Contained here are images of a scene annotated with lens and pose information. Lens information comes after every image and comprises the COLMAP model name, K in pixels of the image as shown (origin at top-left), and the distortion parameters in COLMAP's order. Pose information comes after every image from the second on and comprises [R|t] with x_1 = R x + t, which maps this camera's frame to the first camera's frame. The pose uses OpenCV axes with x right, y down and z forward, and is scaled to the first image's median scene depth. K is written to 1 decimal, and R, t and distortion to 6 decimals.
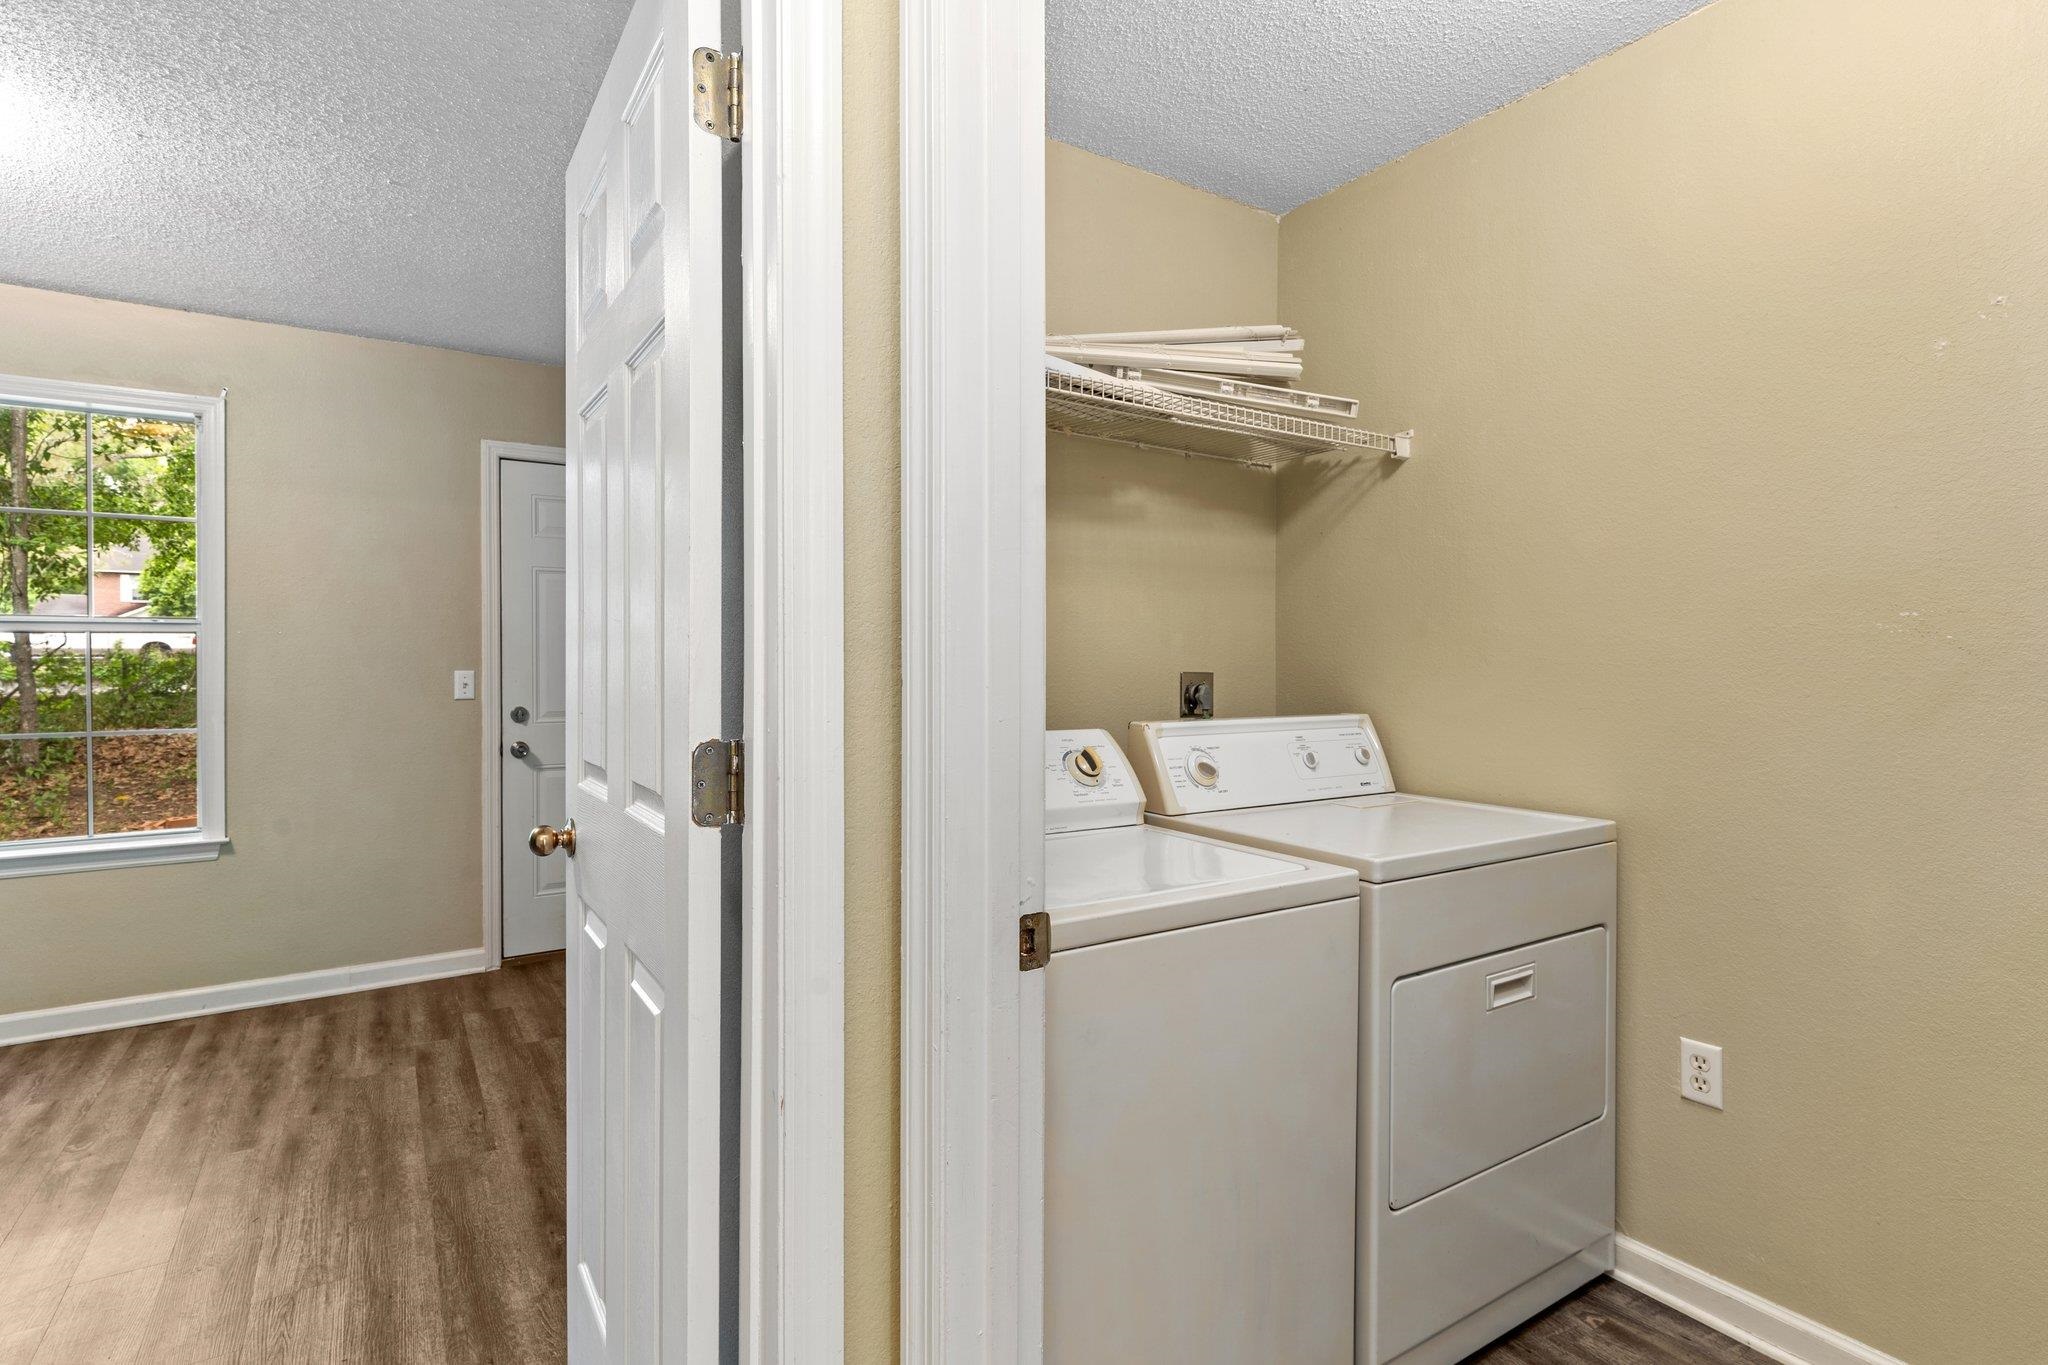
lens RADIAL K [[985.4, 0, 1017.7], [0, 985.4, 668.8], [0, 0, 1]] dist [0.005755, -0.002044]
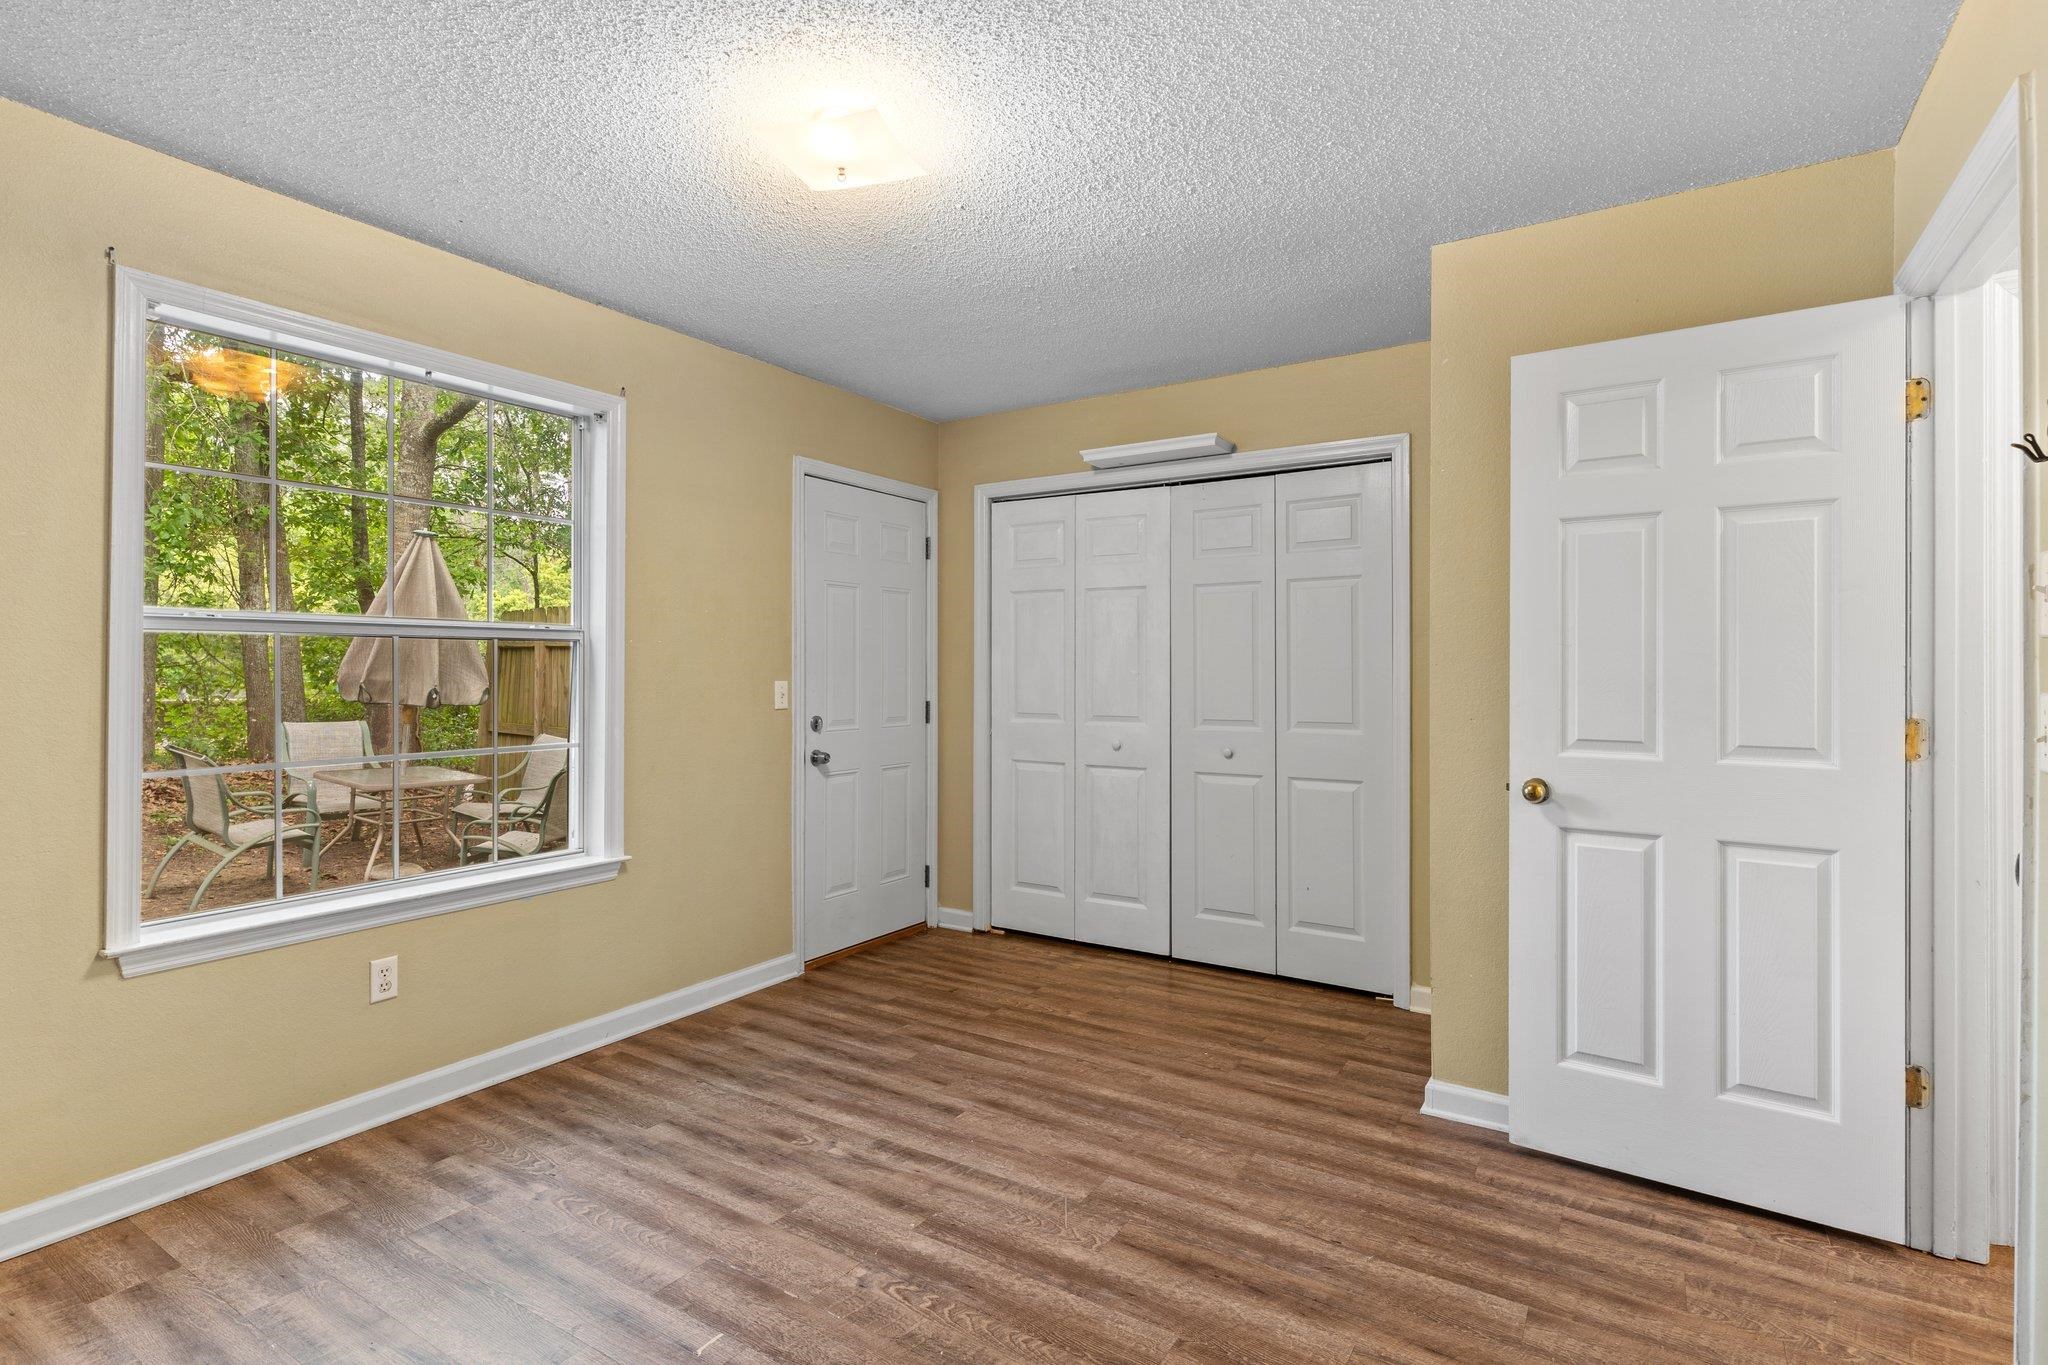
lens RADIAL K [[985.4, 0, 1018.2], [0, 985.4, 664.7], [0, 0, 1]] dist [0.005755, -0.002044]
pose [[0.912706, 0.007383, 0.408551, -0.878430], [-0.001769, 0.999899, -0.014117, -0.001008], [-0.408614, 0.012162, 0.912626, -0.031353]]
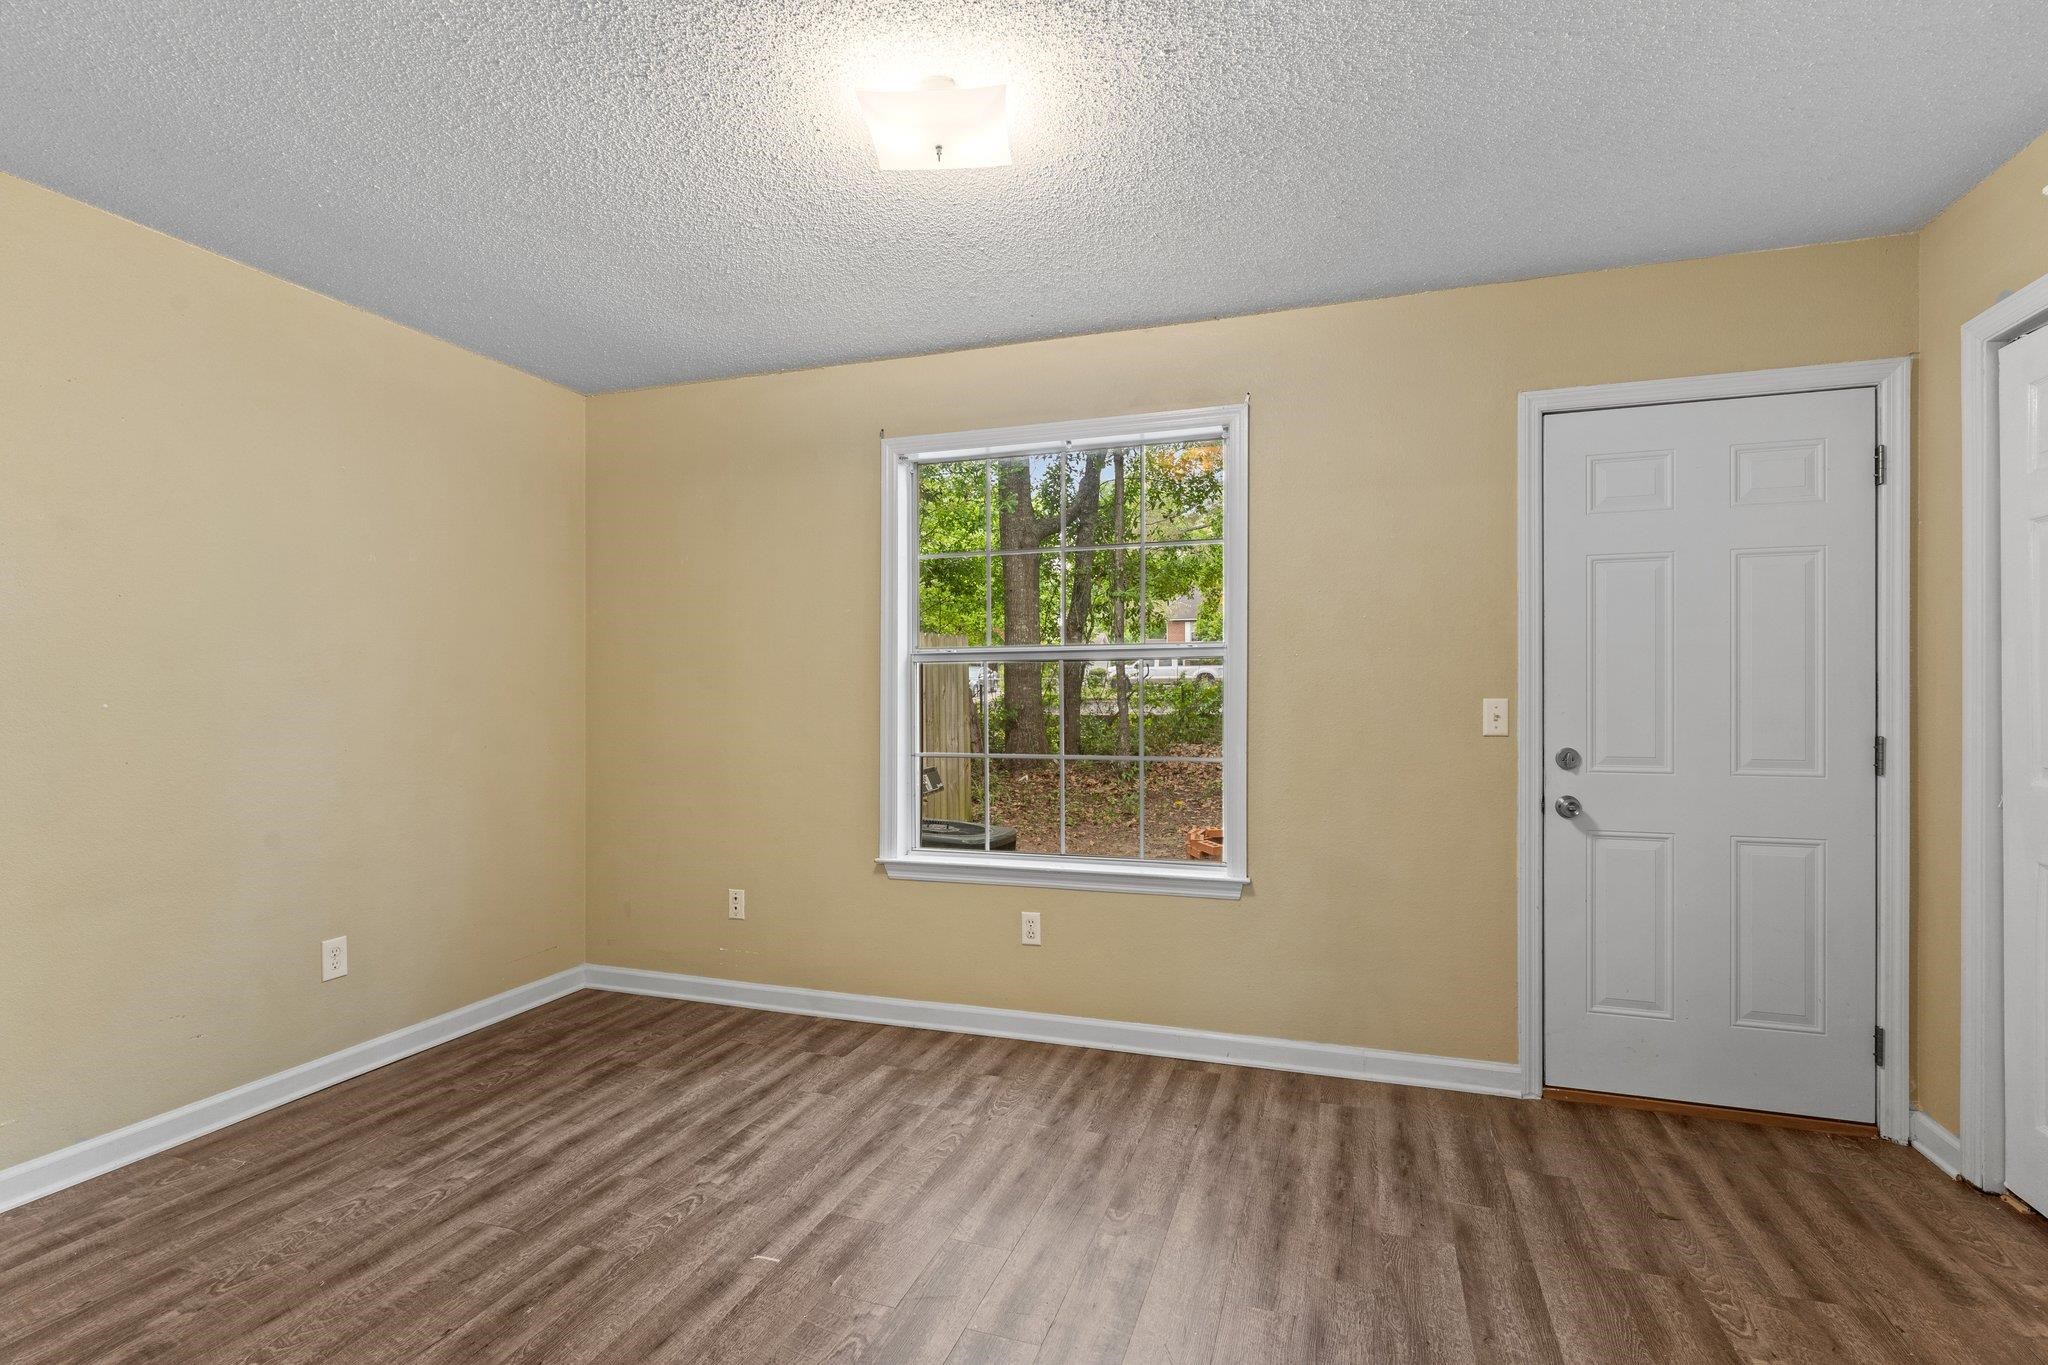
lens RADIAL K [[985.4, 0, 1013.2], [0, 985.4, 699.2], [0, 0, 1]] dist [0.005755, -0.002044]
pose [[0.613204, 0.005767, -0.789904, -0.214354], [-0.002004, 0.999981, 0.005745, -0.001792], [0.789922, -0.001940, 0.613204, 0.270181]]
